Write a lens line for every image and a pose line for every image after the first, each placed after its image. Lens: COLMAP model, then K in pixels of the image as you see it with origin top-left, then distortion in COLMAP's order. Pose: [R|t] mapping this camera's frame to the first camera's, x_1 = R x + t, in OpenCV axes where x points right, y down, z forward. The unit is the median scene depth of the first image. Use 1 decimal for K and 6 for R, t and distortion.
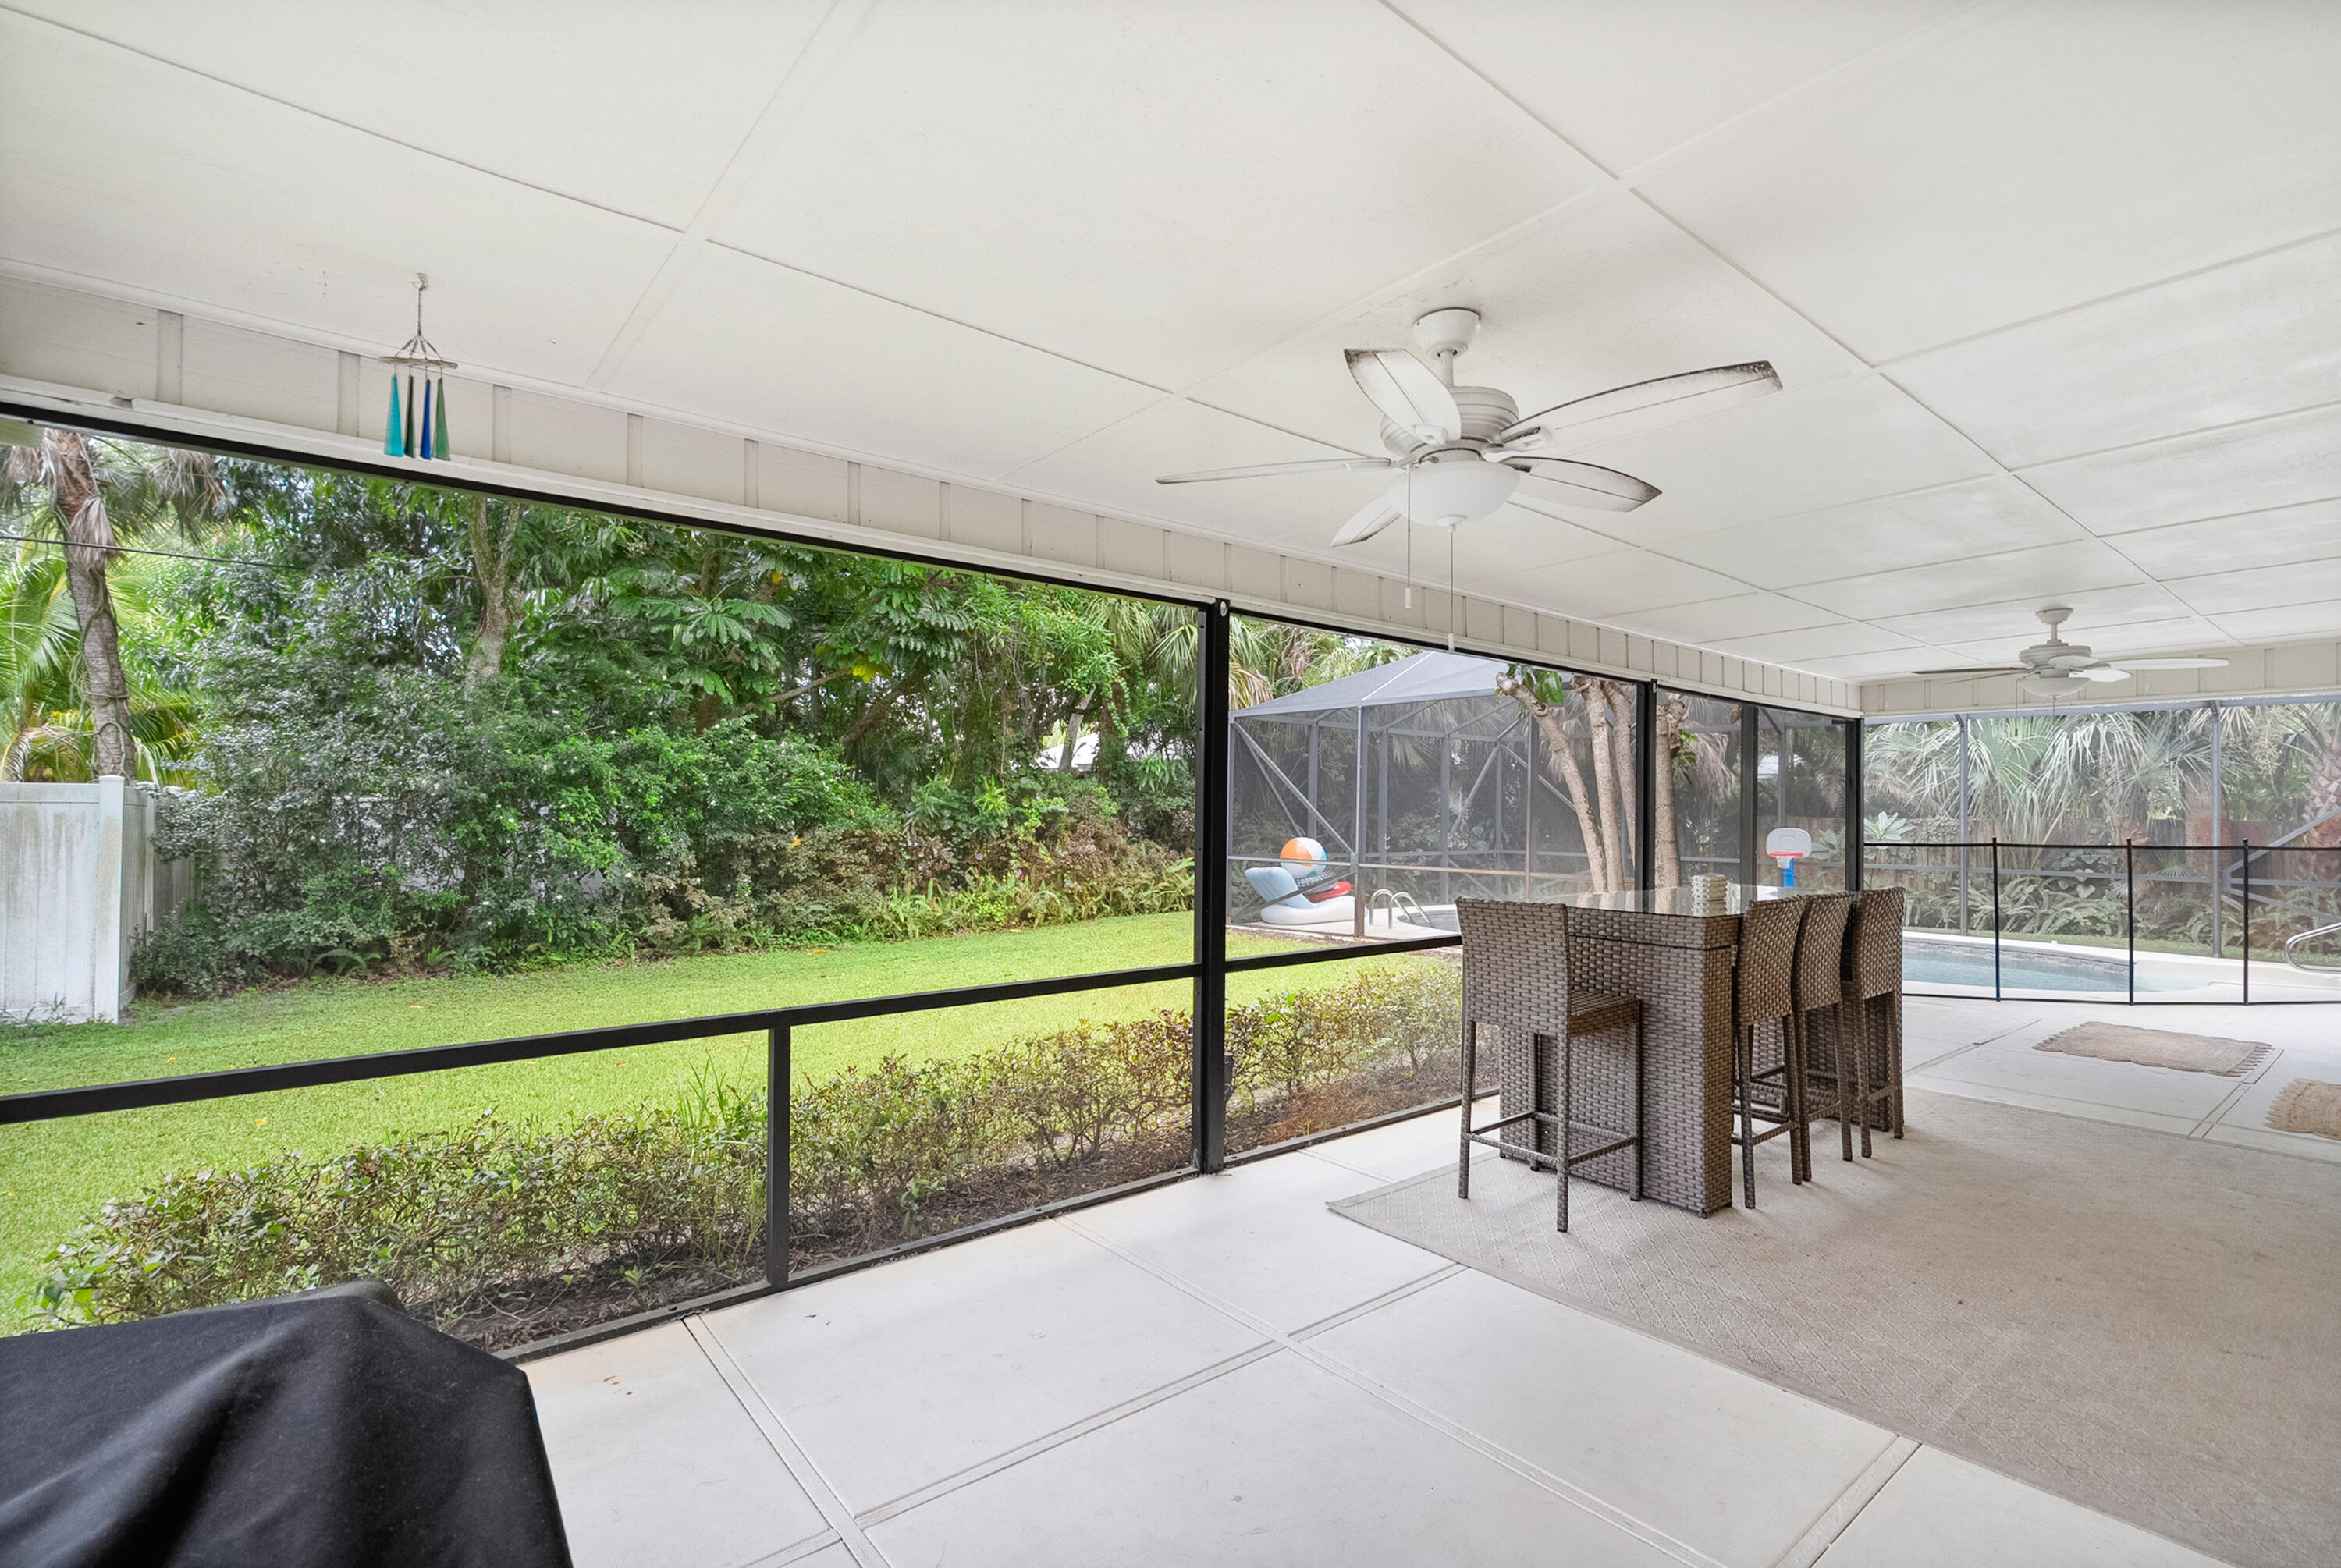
lens RADIAL K [[1071.3, 0, 1171.7], [0, 1071.3, 779.0], [0, 0, 1]] dist [0.001414, 0.000165]
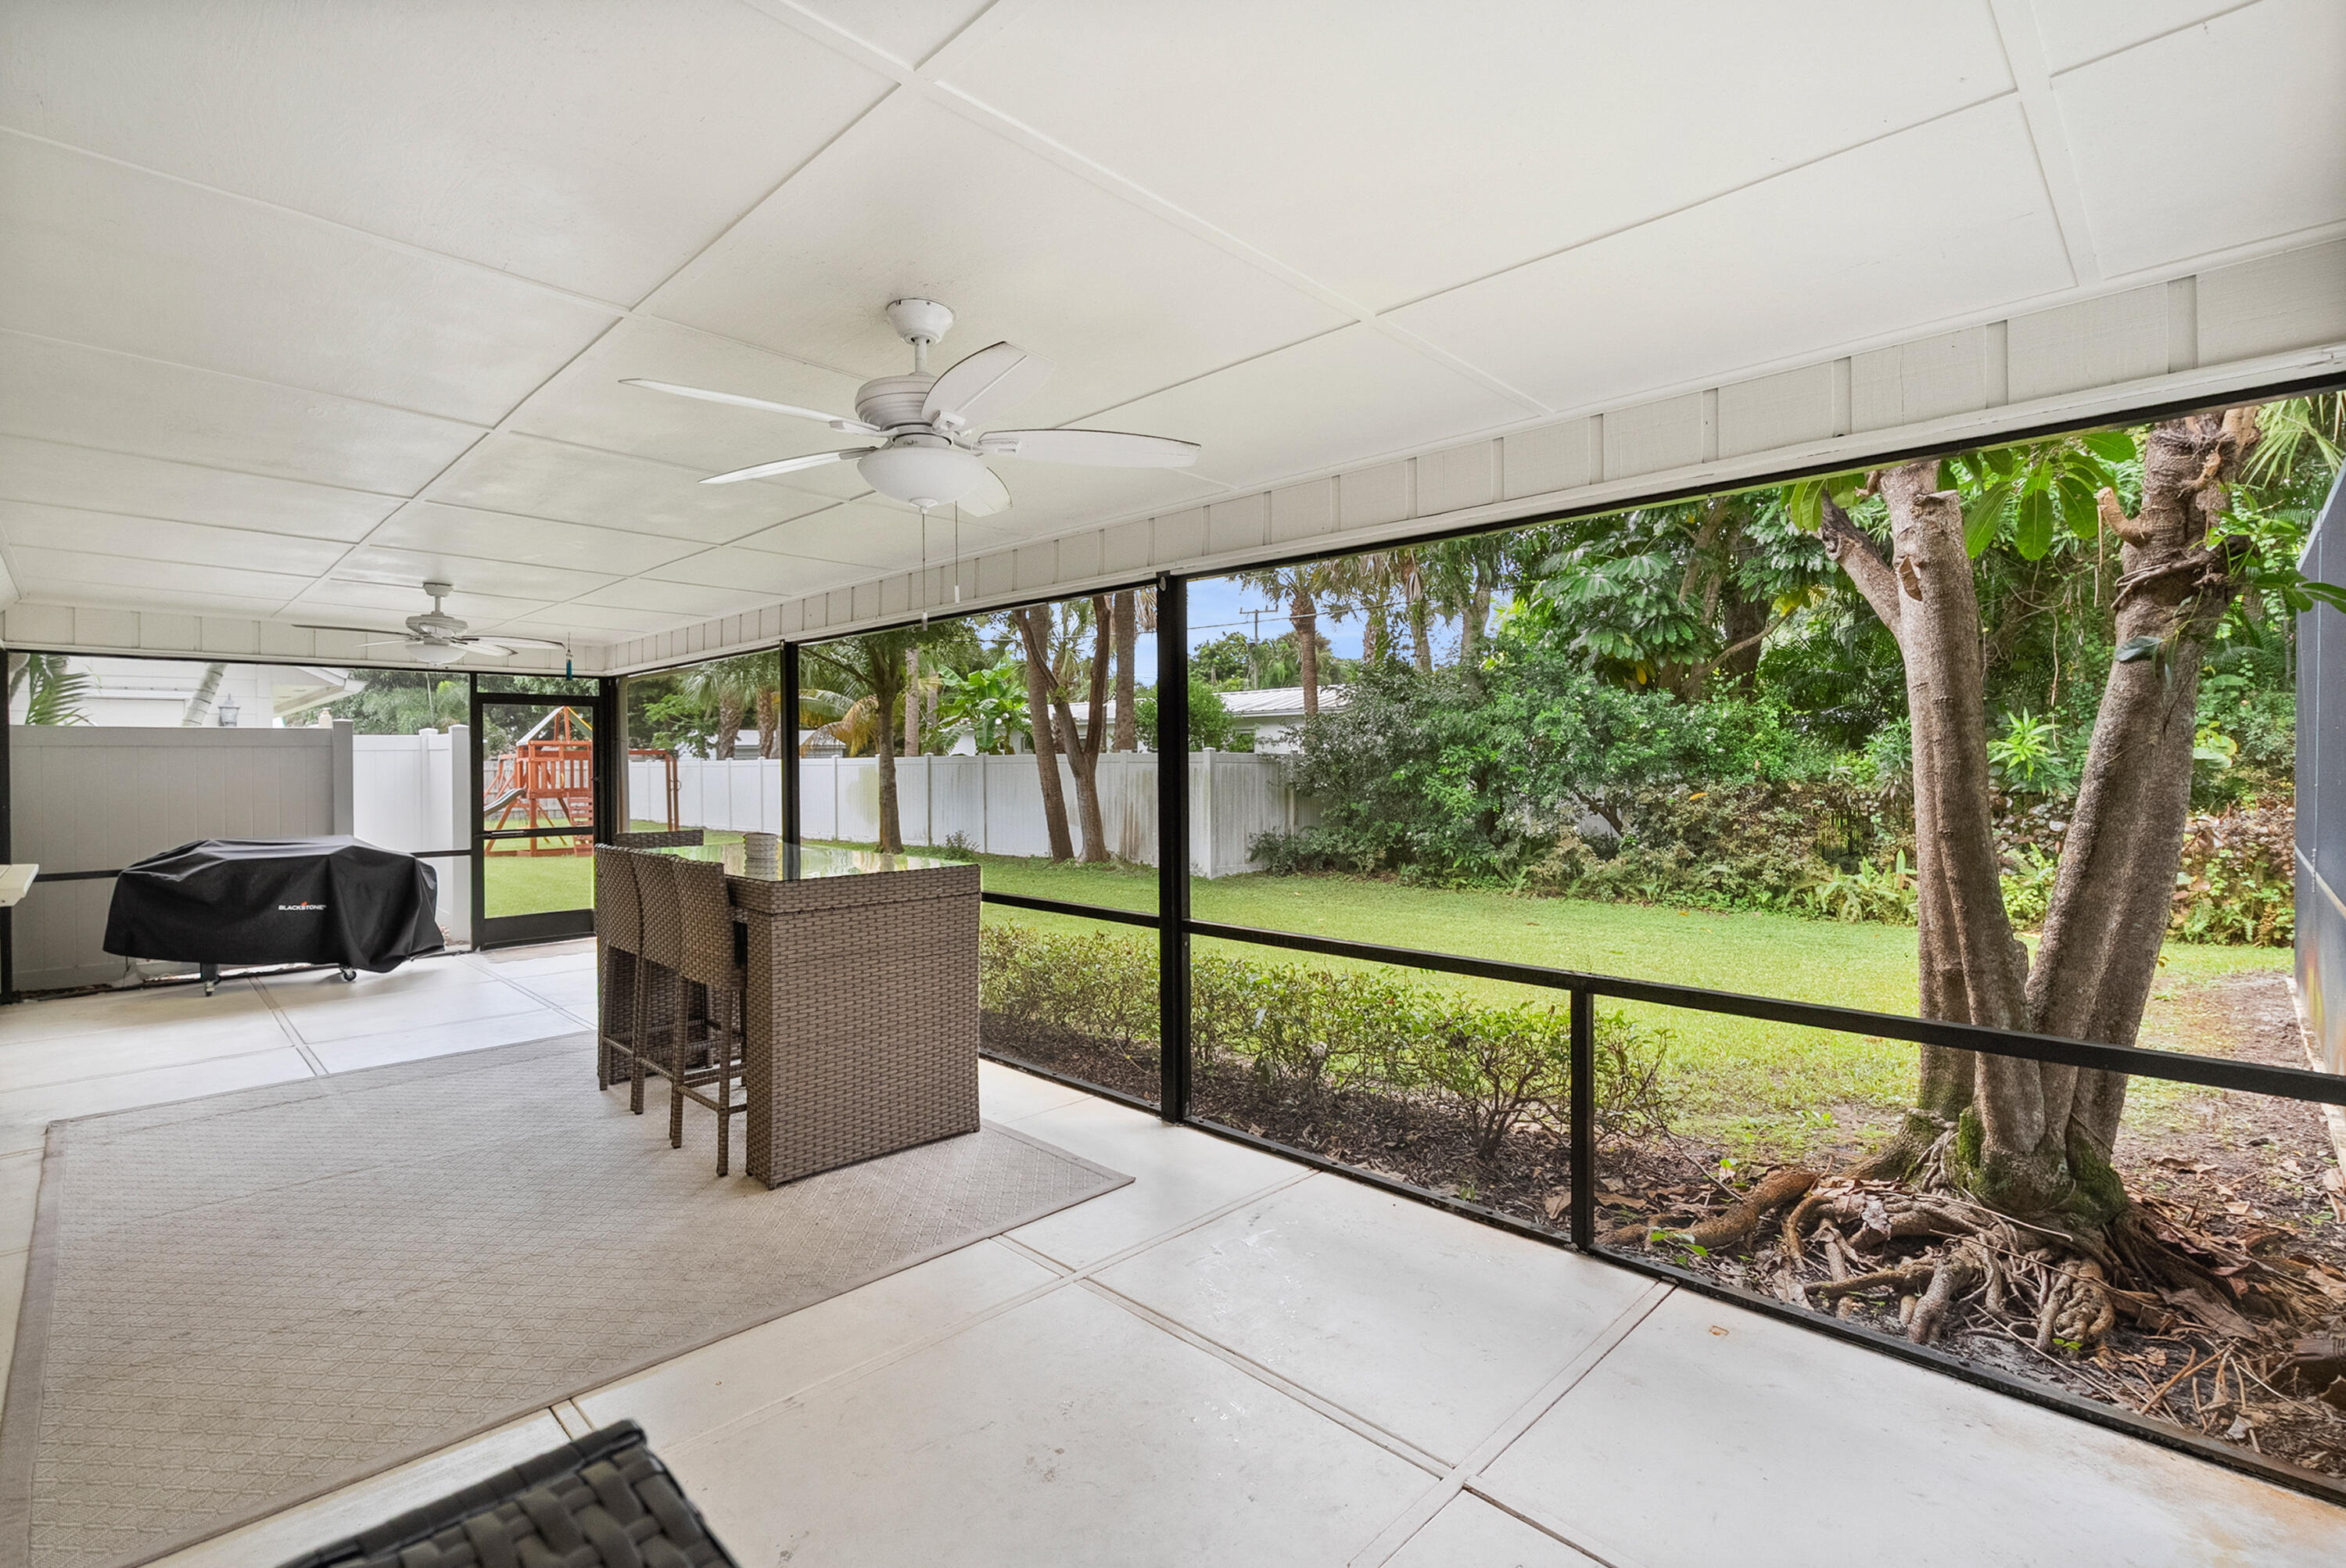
lens RADIAL K [[1073.8, 0, 1168.3], [0, 1073.8, 774.1], [0, 0, 1]] dist [0.001414, 0.000165]
pose [[0.112199, -0.004731, -0.993675, 1.050164], [0.023477, 0.999722, -0.002109, 0.031460], [0.993408, -0.023092, 0.112279, 0.861207]]
